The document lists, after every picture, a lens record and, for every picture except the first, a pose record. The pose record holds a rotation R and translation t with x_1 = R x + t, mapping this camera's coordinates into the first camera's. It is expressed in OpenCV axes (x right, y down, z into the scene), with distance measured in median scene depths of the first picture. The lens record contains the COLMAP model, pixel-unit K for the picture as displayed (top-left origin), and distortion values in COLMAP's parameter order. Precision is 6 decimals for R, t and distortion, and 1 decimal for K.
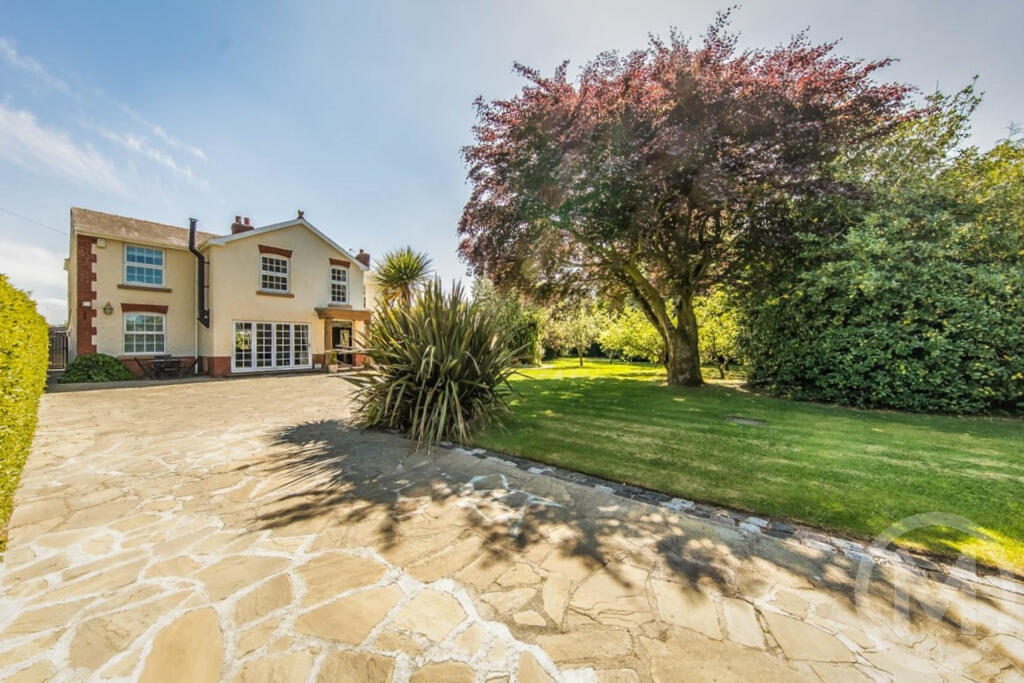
lens RADIAL K [[333.2, 0, 512.0], [0, 333.2, 341.5], [0, 0, 1]] dist [-0.000286, 0.000016]
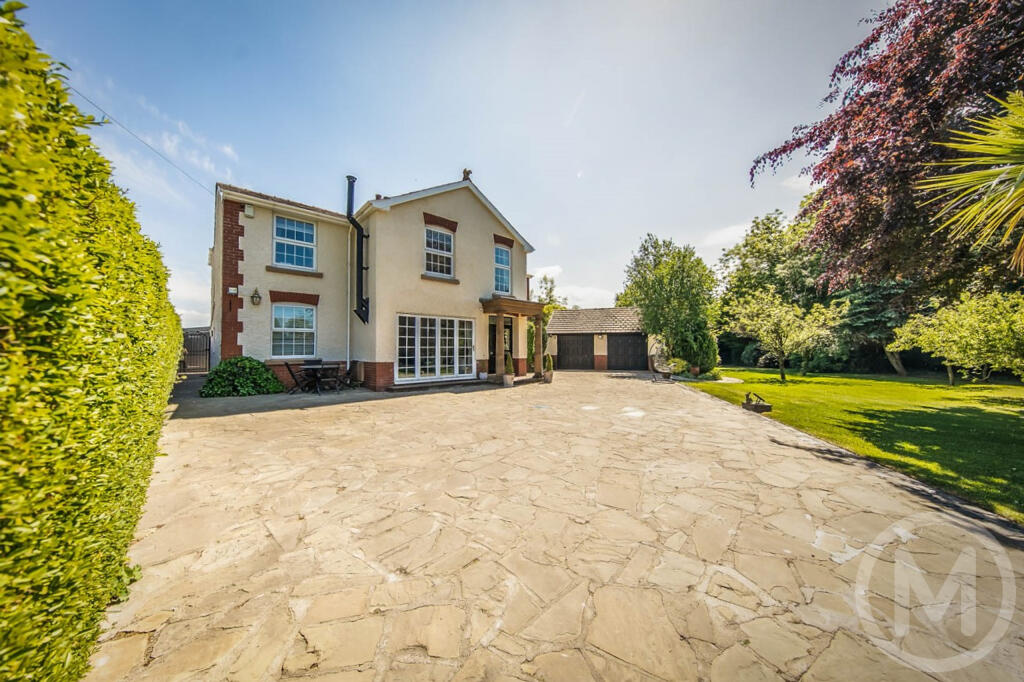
lens RADIAL K [[329.6, 0, 516.5], [0, 329.6, 343.0], [0, 0, 1]] dist [0.007536, -0.000094]
pose [[0.983448, 0.001655, -0.181182, -0.446746], [-0.004047, 0.999909, -0.012835, 0.011182], [0.181145, 0.013355, 0.983366, 0.333661]]
